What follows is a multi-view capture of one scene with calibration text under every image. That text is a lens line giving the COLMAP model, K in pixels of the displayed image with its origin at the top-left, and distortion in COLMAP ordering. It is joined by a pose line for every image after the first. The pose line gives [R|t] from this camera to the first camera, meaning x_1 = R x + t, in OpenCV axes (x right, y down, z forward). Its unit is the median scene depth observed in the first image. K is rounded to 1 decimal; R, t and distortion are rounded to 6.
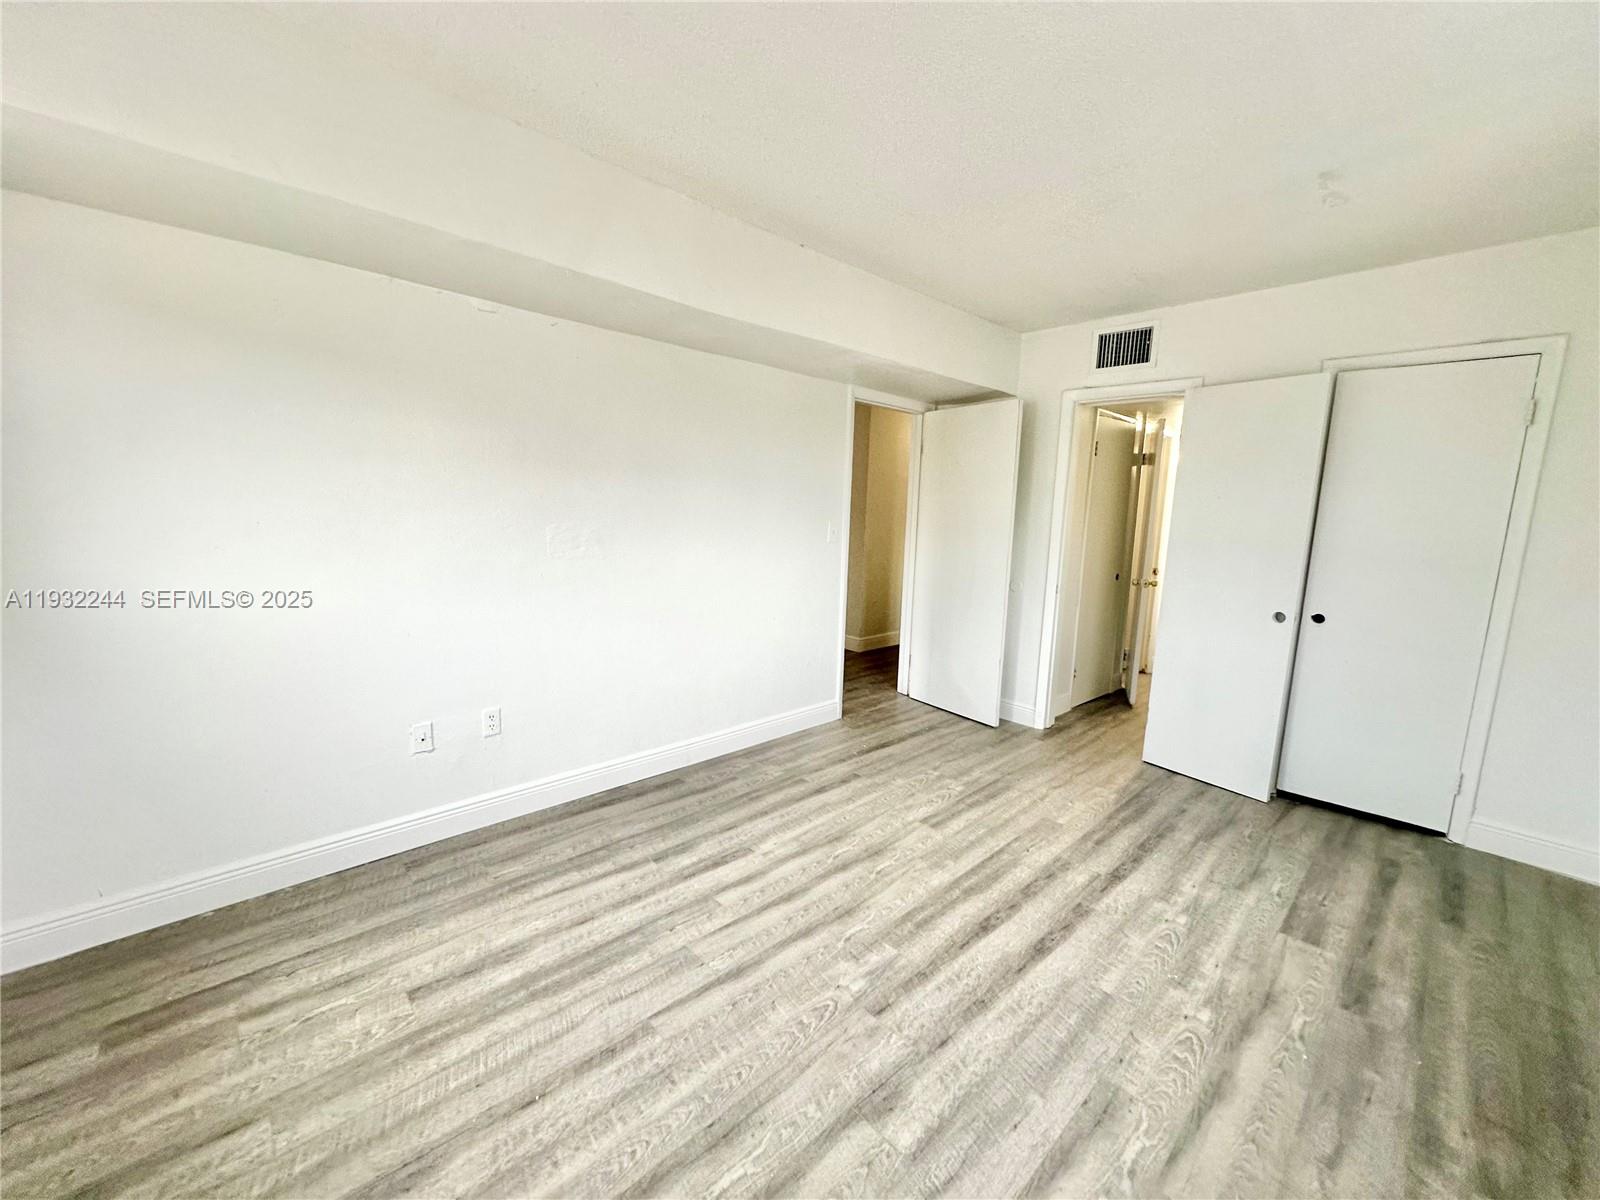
lens RADIAL K [[635.5, 0, 800.0], [0, 635.5, 600.0], [0, 0, 1]] dist [-0.001235, -0.000395]
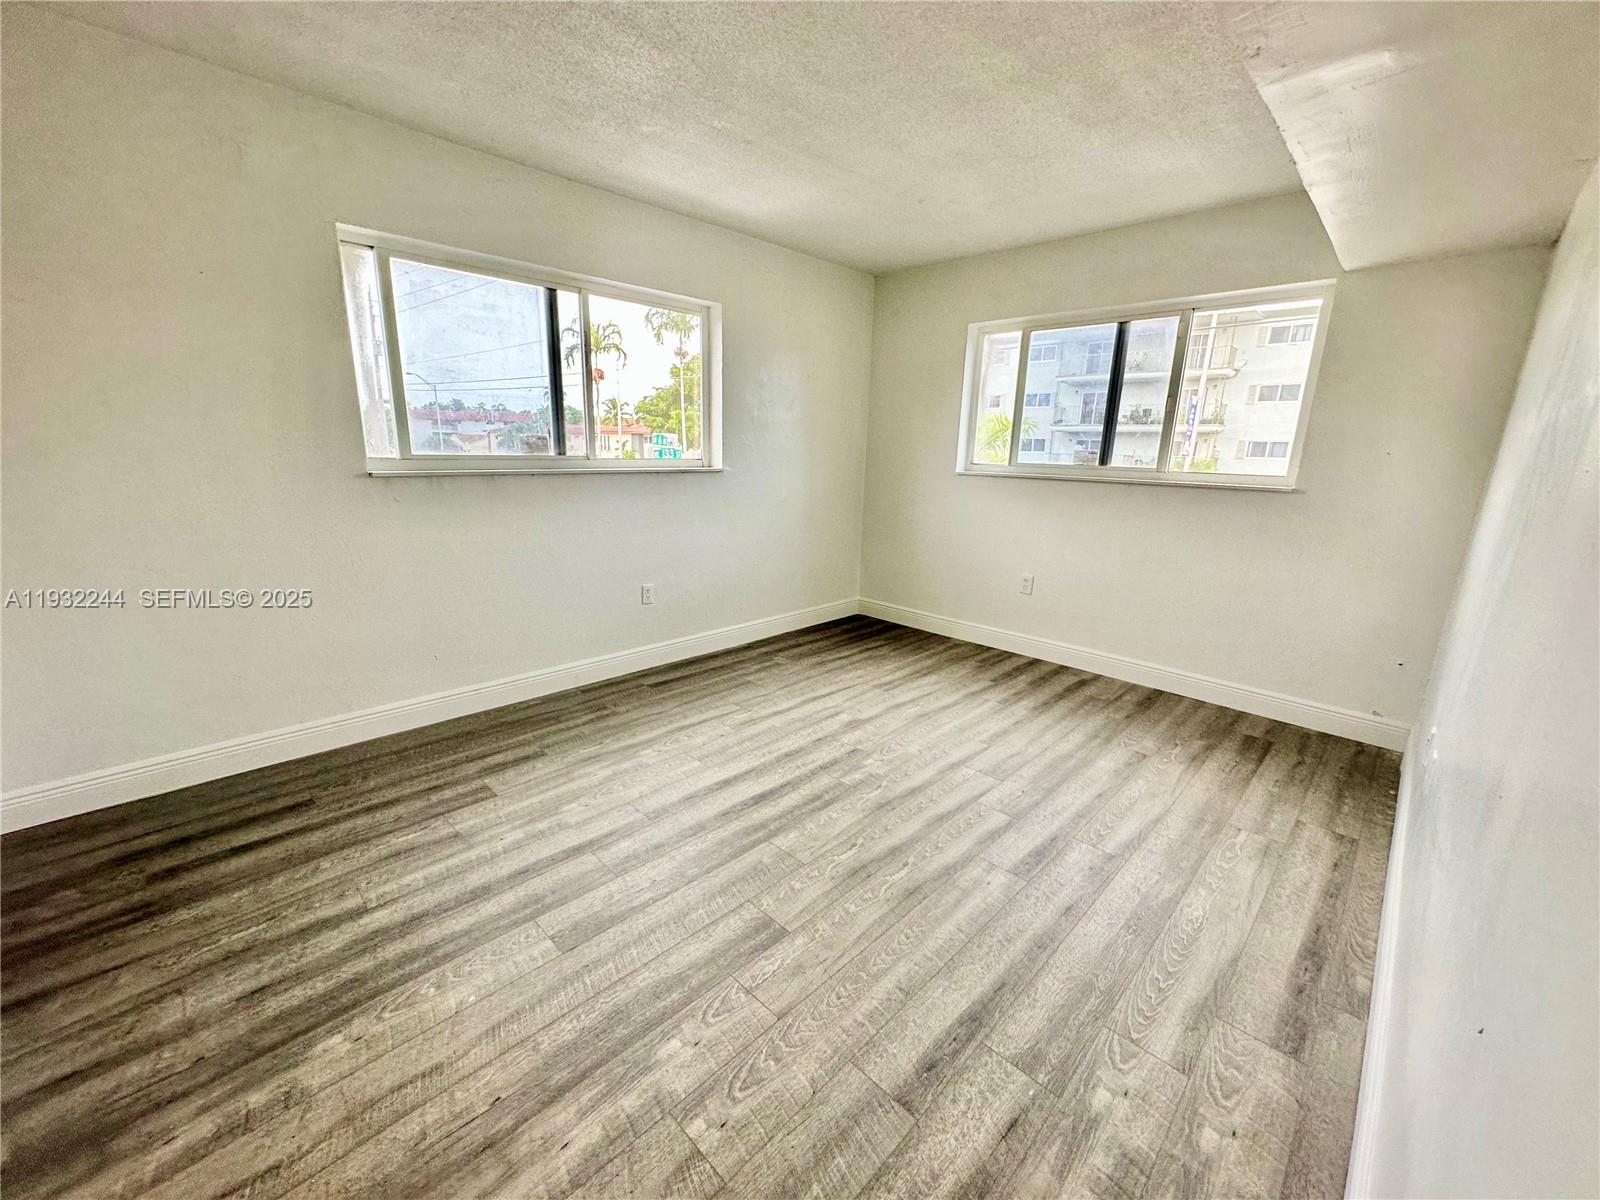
lens RADIAL K [[636.4, 0, 800.0], [0, 636.4, 600.0], [0, 0, 1]] dist [0.001263, 0.000111]
pose [[-0.998102, -0.041987, -0.045041, 0.259783], [-0.055785, 0.926258, 0.372738, -0.221506], [0.026069, 0.374543, -0.926843, 1.739074]]
